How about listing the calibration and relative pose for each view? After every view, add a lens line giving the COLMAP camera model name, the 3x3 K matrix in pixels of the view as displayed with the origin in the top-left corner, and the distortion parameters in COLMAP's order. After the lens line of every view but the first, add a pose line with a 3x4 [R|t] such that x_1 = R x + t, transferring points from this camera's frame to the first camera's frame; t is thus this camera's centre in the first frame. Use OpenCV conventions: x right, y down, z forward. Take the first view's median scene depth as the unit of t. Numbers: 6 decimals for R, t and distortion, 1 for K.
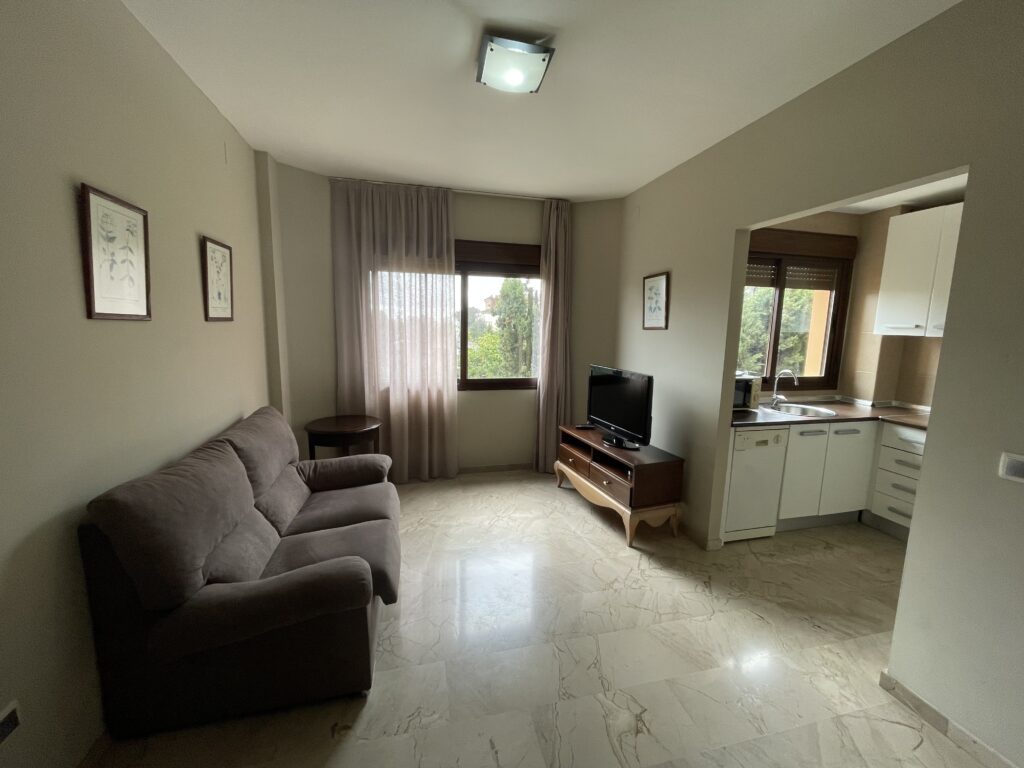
lens RADIAL K [[410.4, 0, 512.5], [0, 410.4, 382.3], [0, 0, 1]] dist [-0.004108, -0.000568]
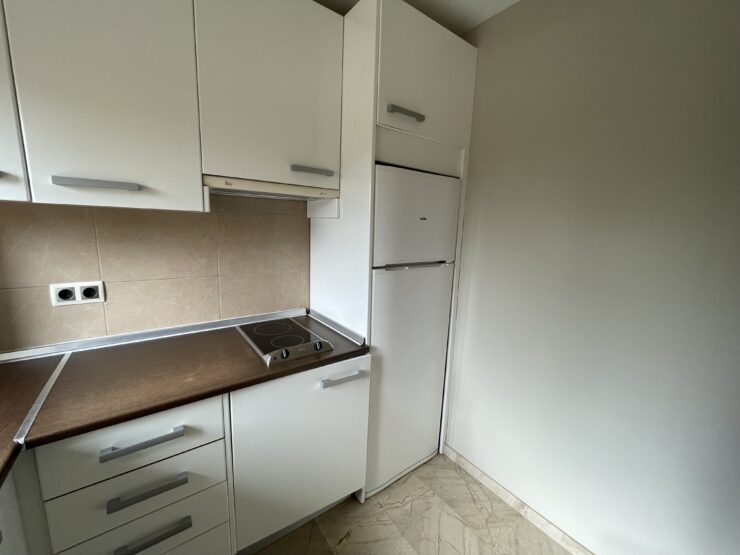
lens RADIAL K [[298.5, 0, 369.2], [0, 298.5, 276.8], [0, 0, 1]] dist [0.000586, -0.000099]
pose [[-0.387125, -0.184984, 0.903280, 0.540663], [0.088508, 0.967688, 0.236106, -0.073394], [-0.917769, 0.171350, -0.358244, 0.733958]]
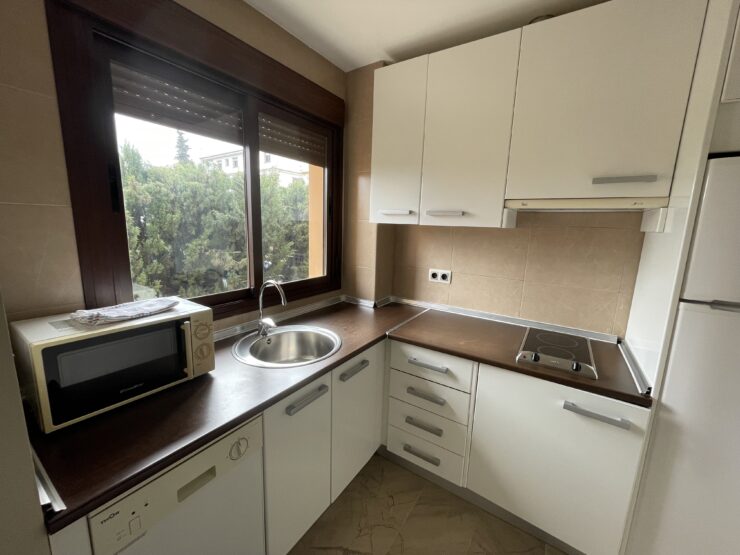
lens RADIAL K [[298.5, 0, 369.2], [0, 298.5, 276.8], [0, 0, 1]] dist [0.000586, -0.000099]
pose [[0.736117, -0.113778, 0.667223, 0.478961], [0.078453, 0.993469, 0.082857, -0.060560], [-0.672292, -0.008647, 0.740236, 0.565911]]
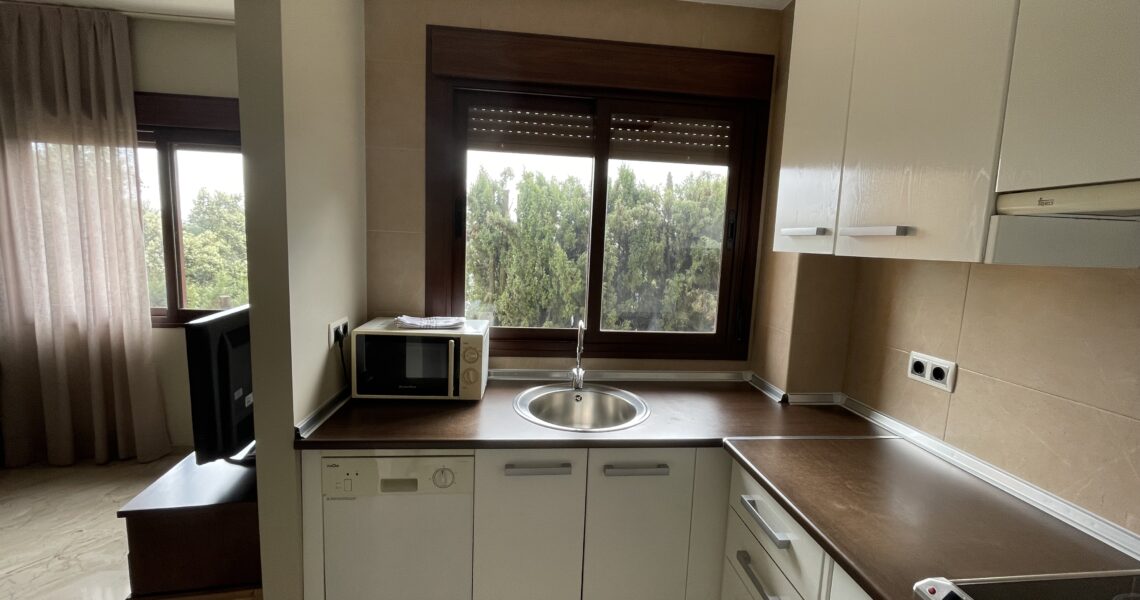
lens RADIAL K [[458.1, 0, 569.9], [0, 458.1, 298.8], [0, 0, 1]] dist [-0.001965, -0.000674]
pose [[0.989306, 0.036907, -0.141110, 0.735352], [-0.040149, 0.998990, -0.020199, -0.043133], [0.140222, 0.025649, 0.989788, 0.452214]]
